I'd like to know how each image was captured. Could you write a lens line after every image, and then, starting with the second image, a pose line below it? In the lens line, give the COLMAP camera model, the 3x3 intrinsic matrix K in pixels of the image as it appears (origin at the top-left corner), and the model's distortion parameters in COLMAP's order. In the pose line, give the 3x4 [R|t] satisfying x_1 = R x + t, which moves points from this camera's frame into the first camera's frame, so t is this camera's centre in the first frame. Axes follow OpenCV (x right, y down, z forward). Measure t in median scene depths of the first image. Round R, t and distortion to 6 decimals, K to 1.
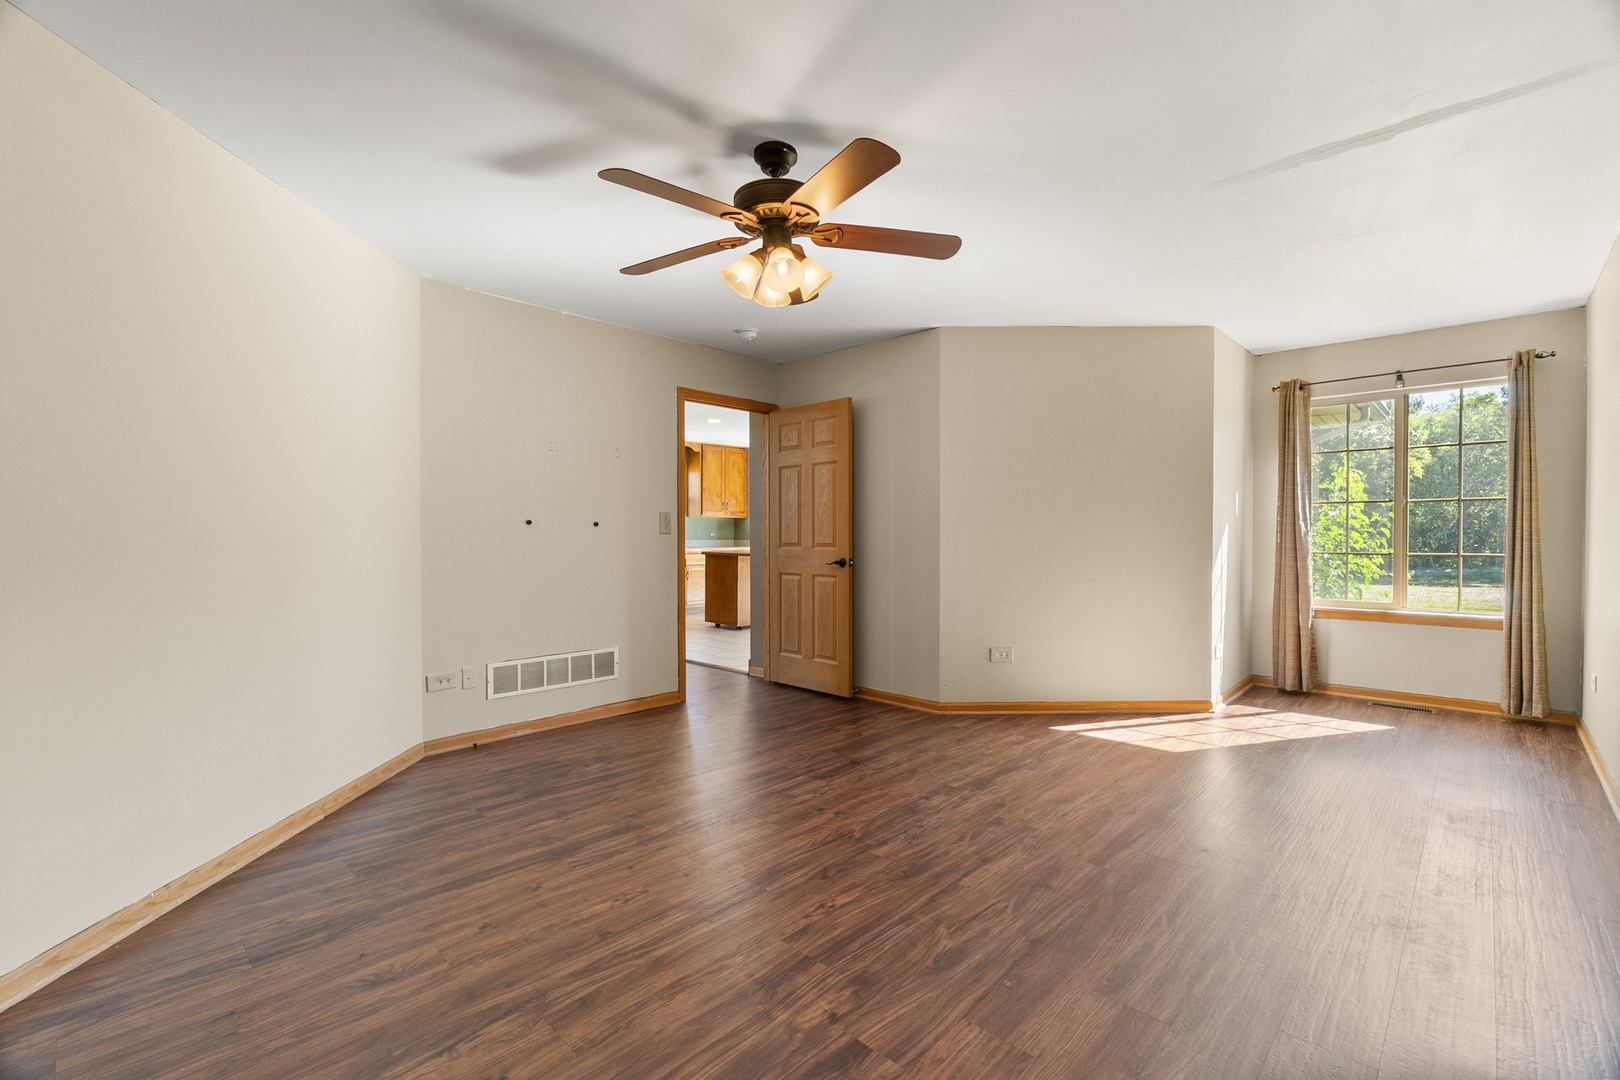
lens RADIAL K [[704.9, 0, 810.0], [0, 704.9, 540.0], [0, 0, 1]] dist [-0.003121, -0.000093]
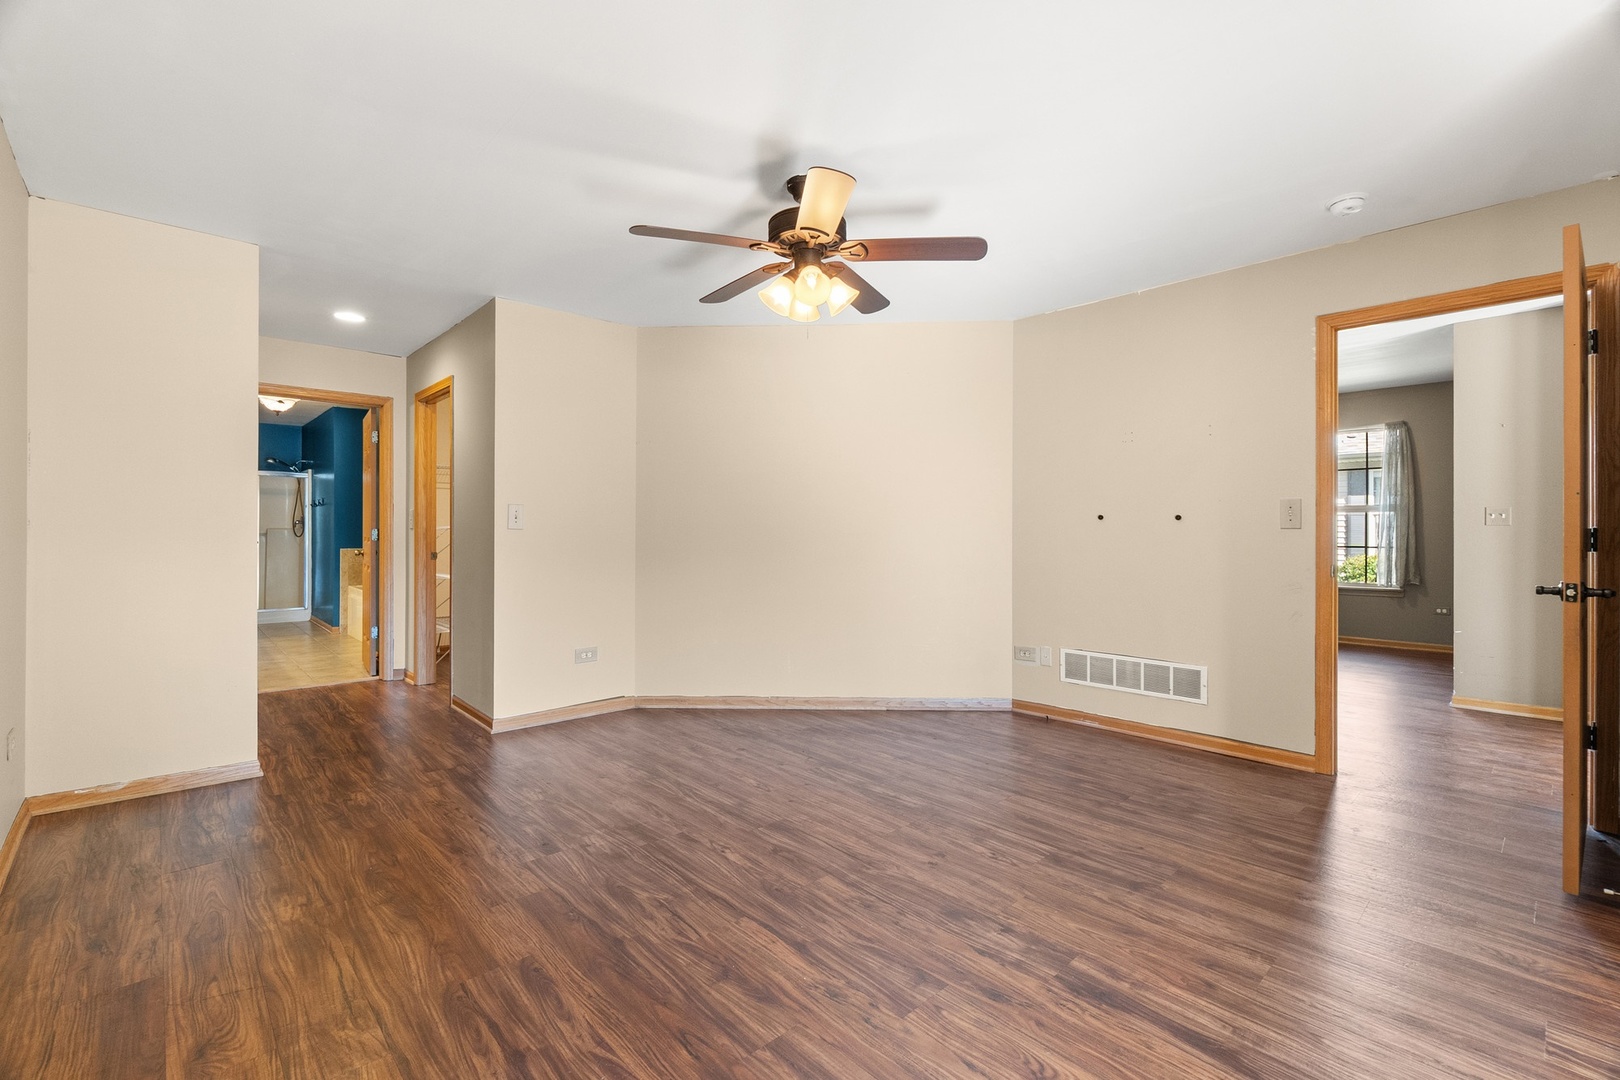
lens RADIAL K [[716.2, 0, 818.4], [0, 716.2, 527.2], [0, 0, 1]] dist [-0.000582, -0.000052]
pose [[-0.058626, -0.003918, -0.998272, 0.859816], [-0.004957, 0.999981, -0.003633, -0.007956], [0.998268, 0.004736, -0.058644, 0.874522]]
